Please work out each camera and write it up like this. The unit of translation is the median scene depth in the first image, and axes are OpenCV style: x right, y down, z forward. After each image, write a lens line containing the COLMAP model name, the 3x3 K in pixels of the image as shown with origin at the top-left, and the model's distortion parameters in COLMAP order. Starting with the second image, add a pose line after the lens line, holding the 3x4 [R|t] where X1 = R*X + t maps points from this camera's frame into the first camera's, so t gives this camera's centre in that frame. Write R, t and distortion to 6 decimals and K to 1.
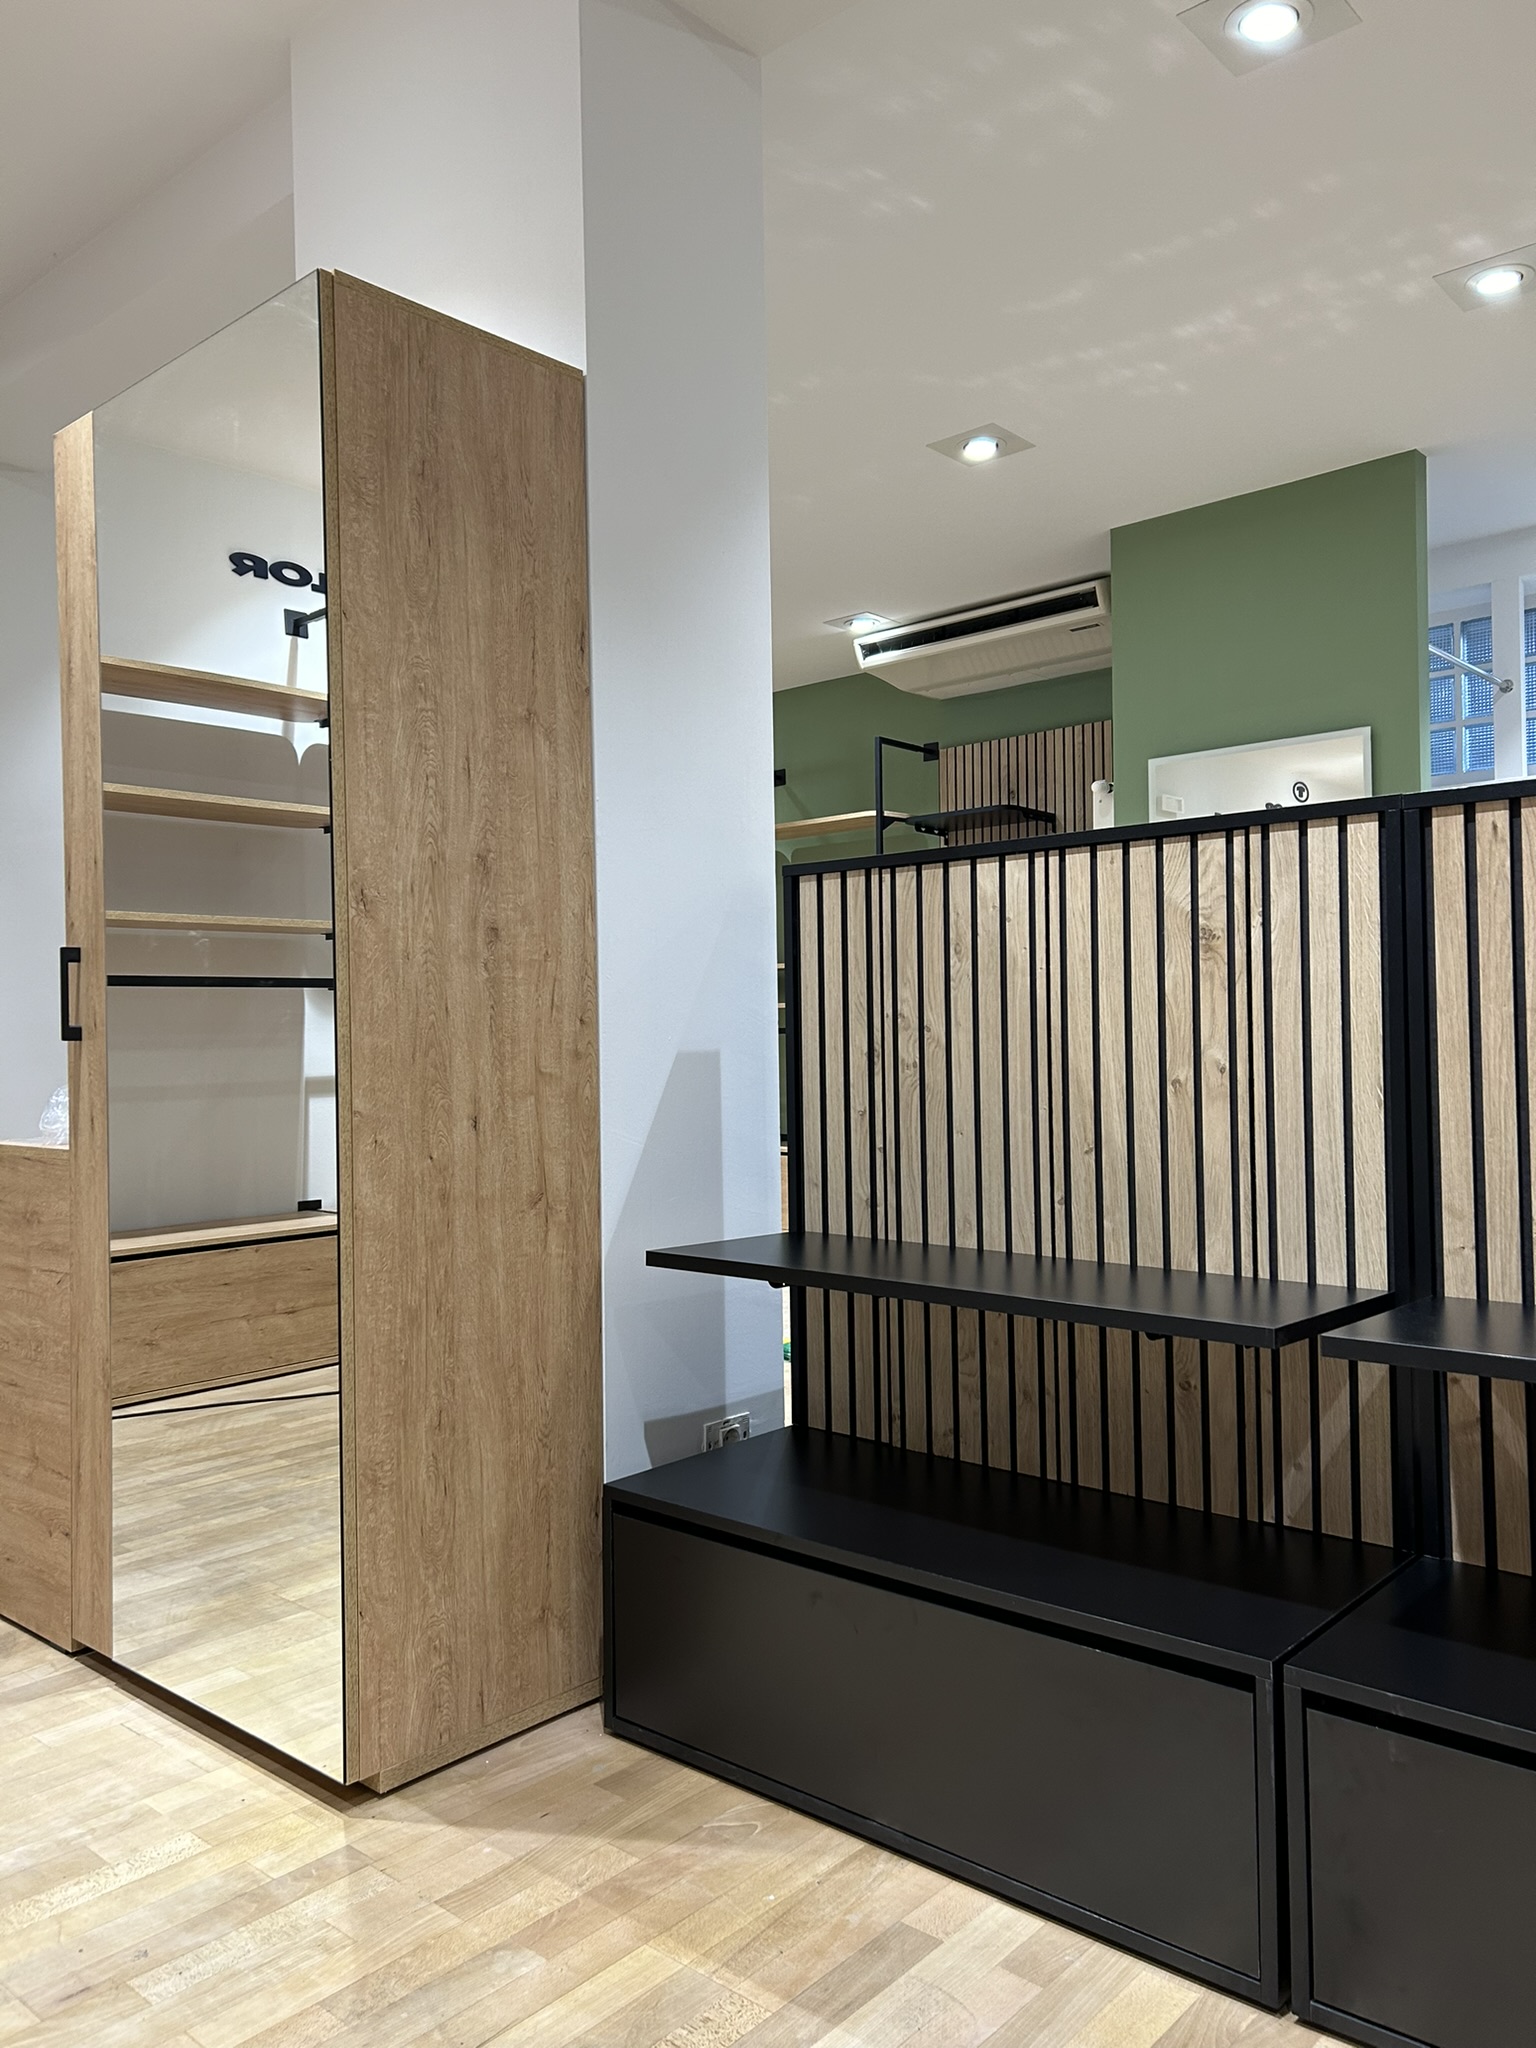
lens RADIAL K [[1535.0, 0, 771.3], [0, 1535.0, 1013.8], [0, 0, 1]] dist [0.071455, -0.097921]
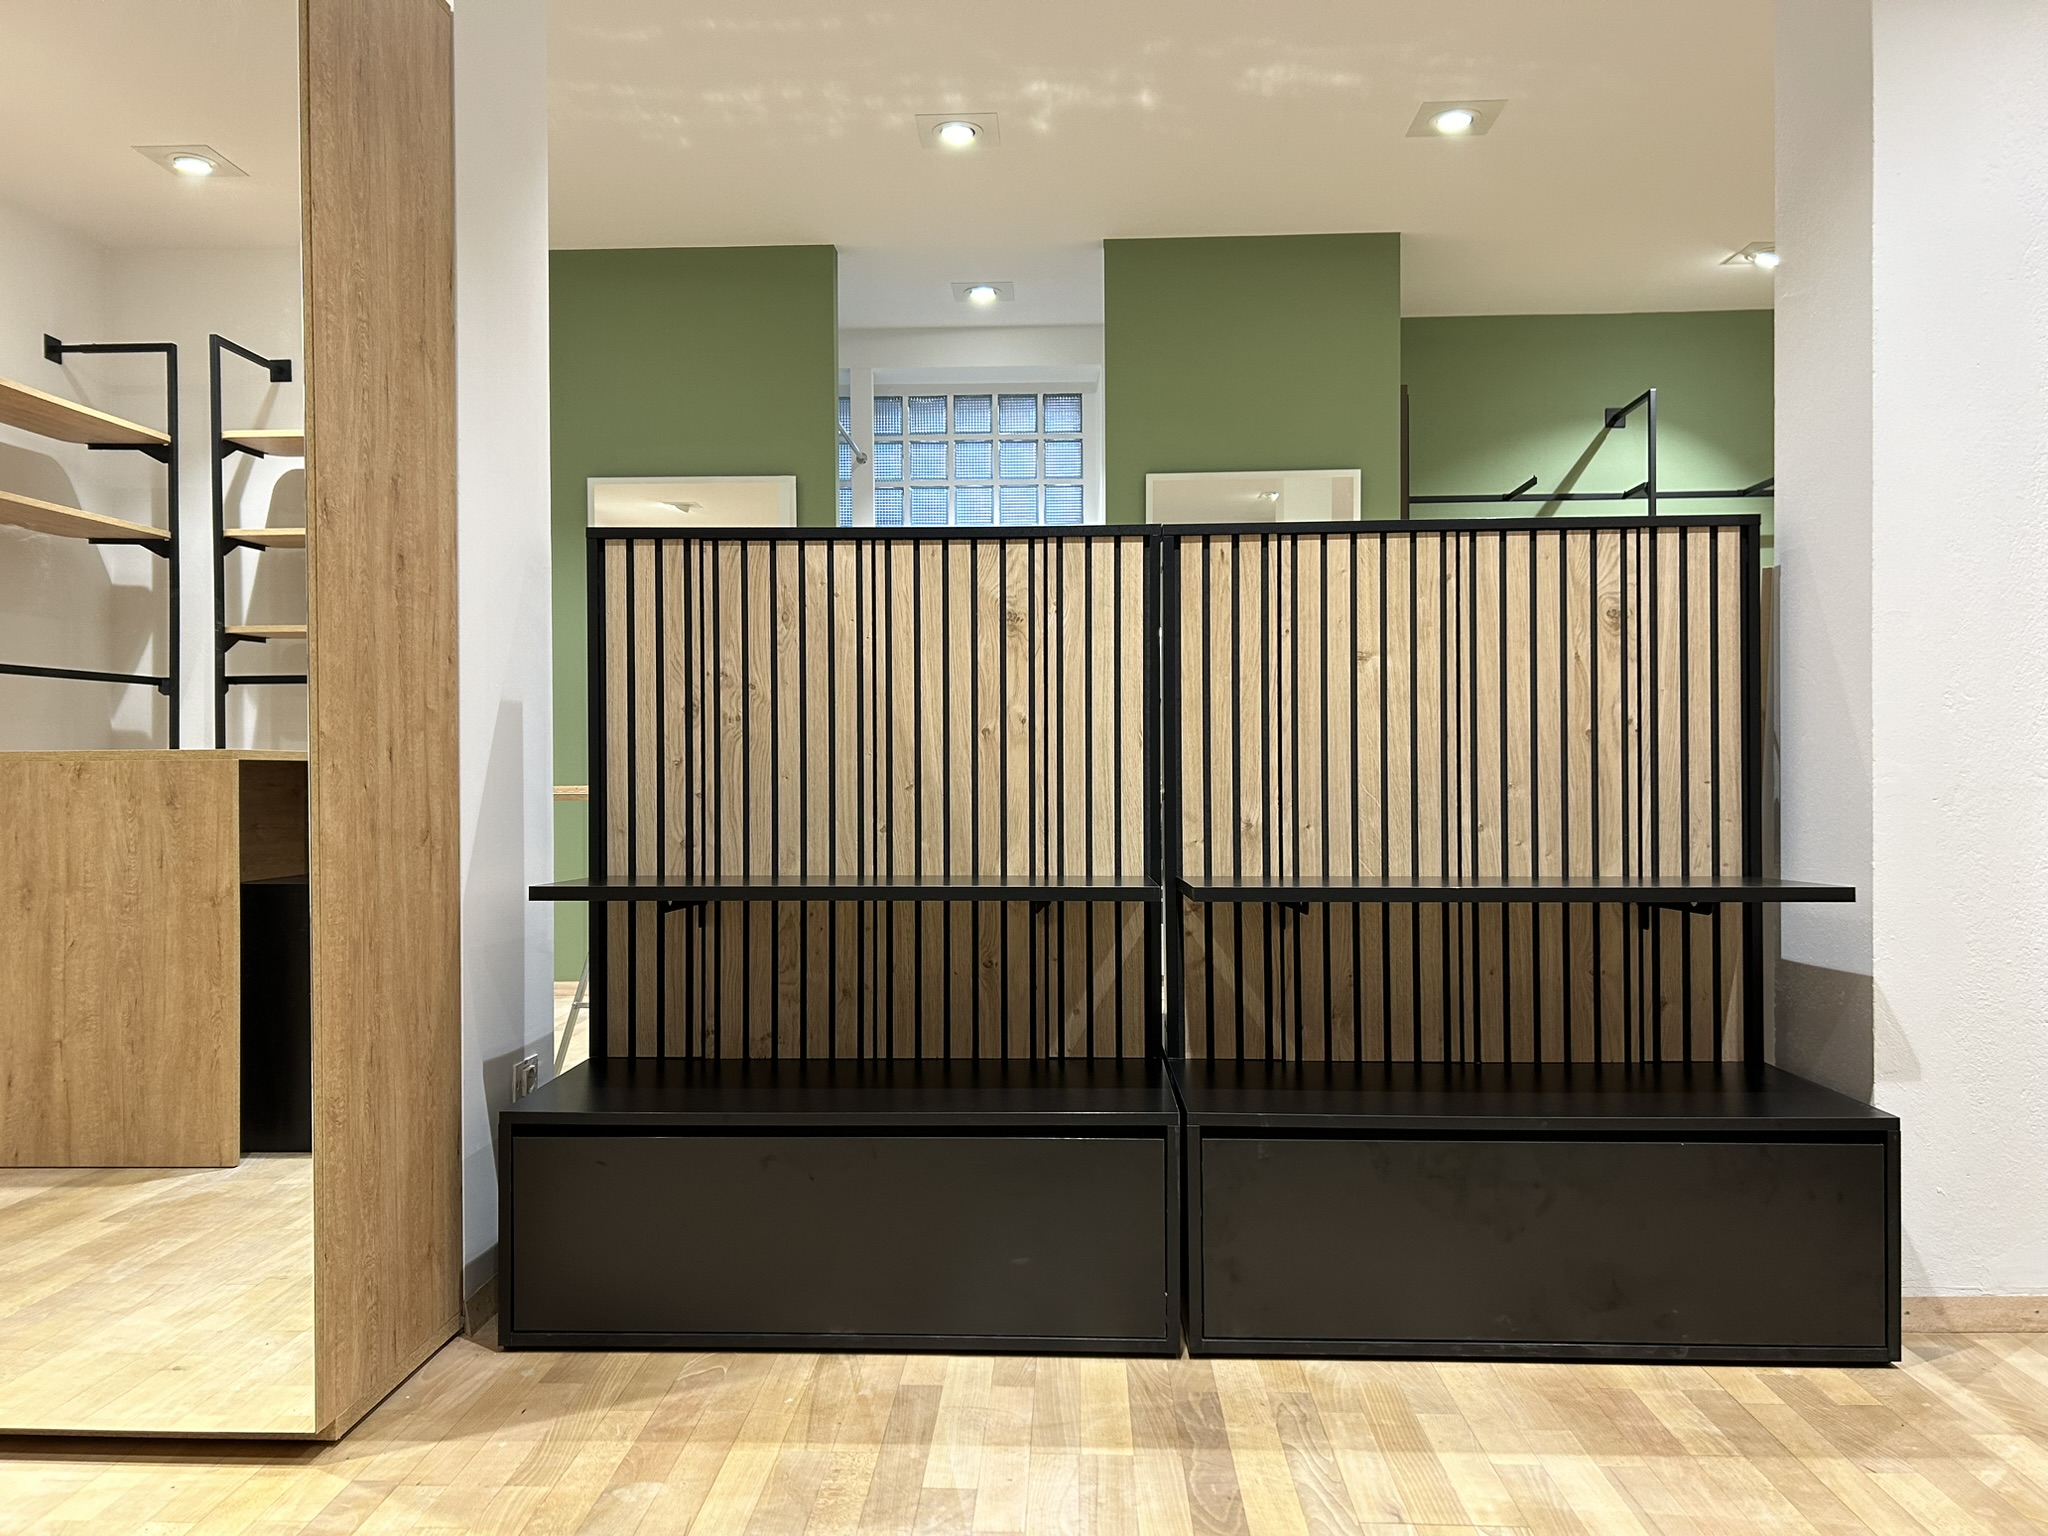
lens RADIAL K [[1547.5, 0, 1024.0], [0, 1547.5, 768.0], [0, 0, 1]] dist [0.057330, -0.083738]
pose [[0.770284, 0.015852, 0.637504, -0.532033], [-0.019079, 0.999816, -0.001809, 0.076835], [-0.637415, -0.010769, 0.770445, -0.013105]]
